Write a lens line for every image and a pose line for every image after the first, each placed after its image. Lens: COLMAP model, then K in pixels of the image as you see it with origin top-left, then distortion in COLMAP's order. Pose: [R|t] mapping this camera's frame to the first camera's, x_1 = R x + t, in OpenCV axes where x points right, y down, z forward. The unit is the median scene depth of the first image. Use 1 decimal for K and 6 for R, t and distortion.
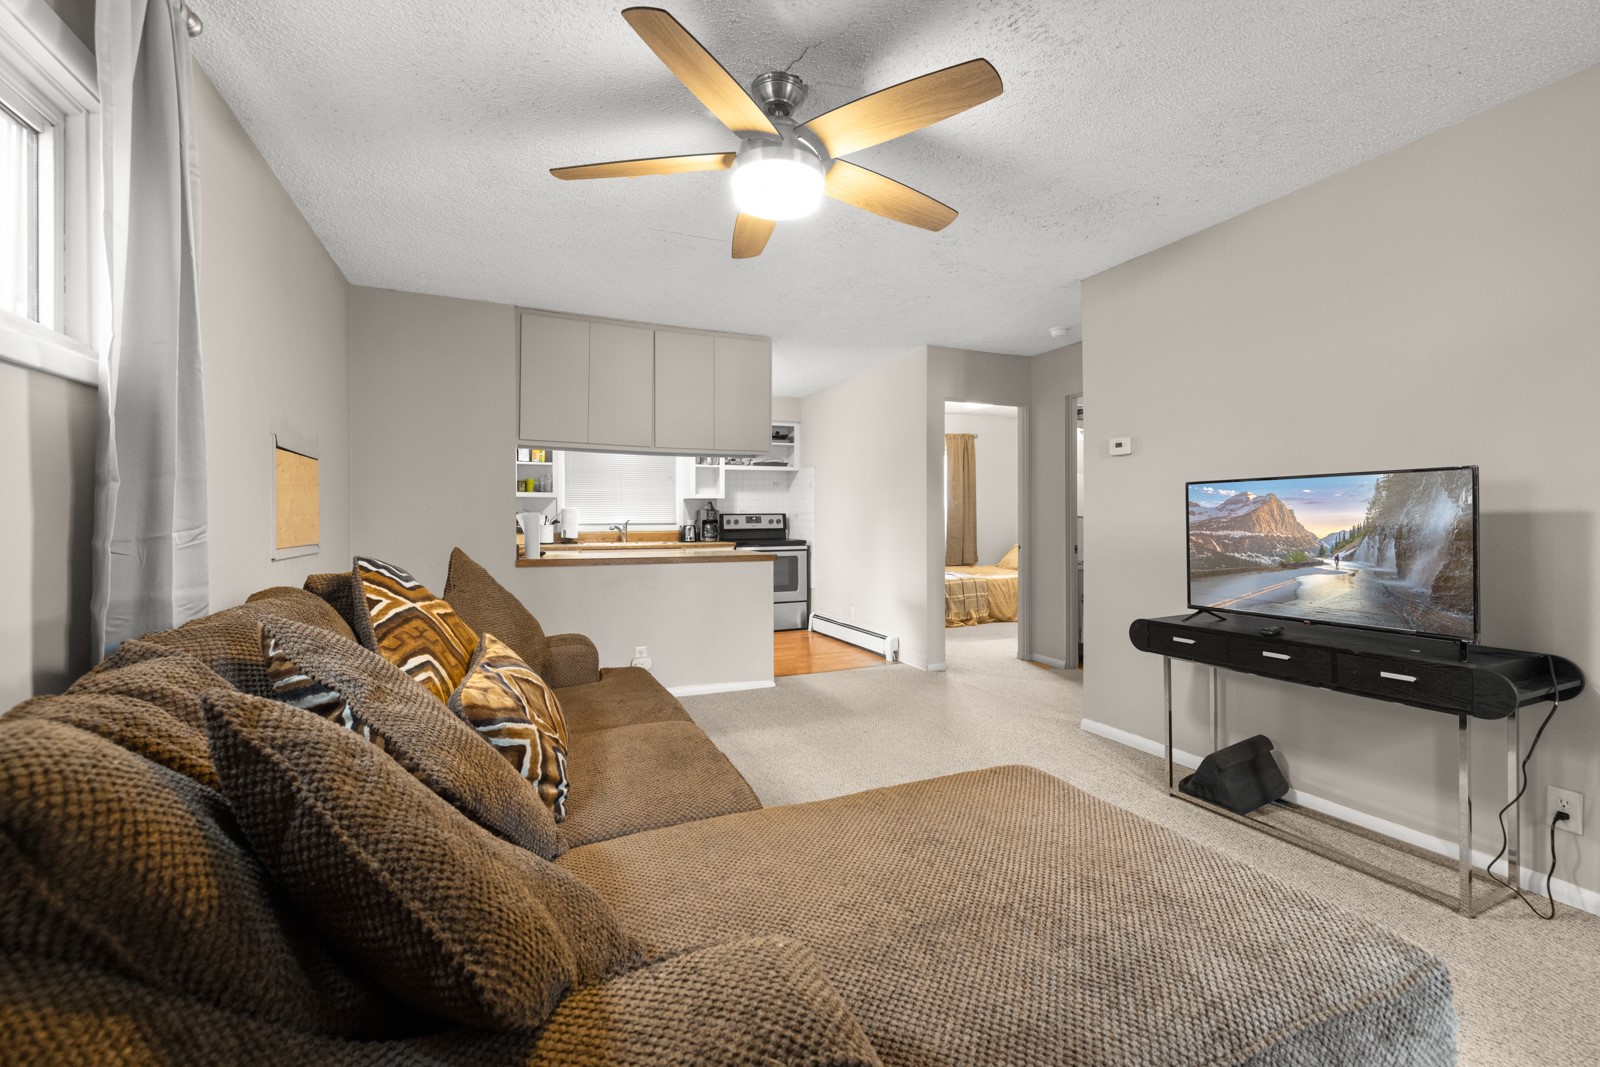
lens RADIAL K [[674.9, 0, 800.1], [0, 674.9, 525.8], [0, 0, 1]] dist [0.000003, 0.000111]
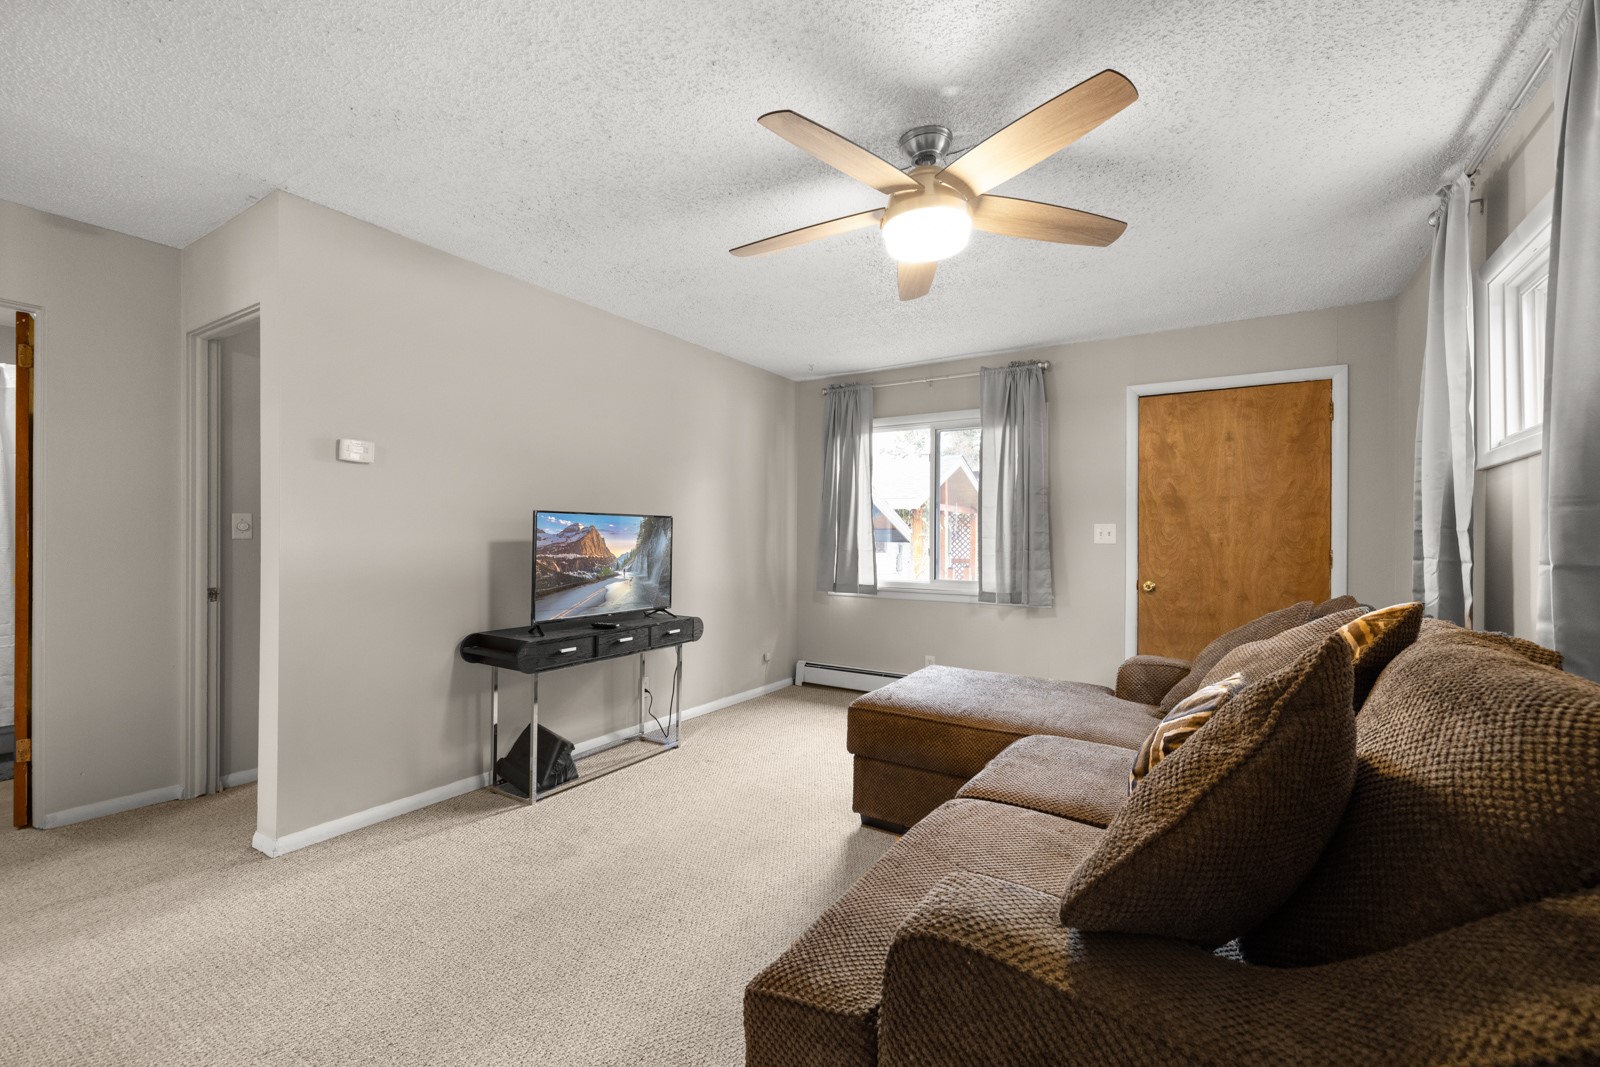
lens RADIAL K [[674.9, 0, 798.8], [0, 674.9, 540.4], [0, 0, 1]] dist [0.000003, 0.000111]
pose [[-0.566925, 0.002252, 0.823766, -0.639734], [-0.003066, 0.999984, -0.004844, -0.013038], [-0.823764, -0.005272, -0.566909, 1.414661]]
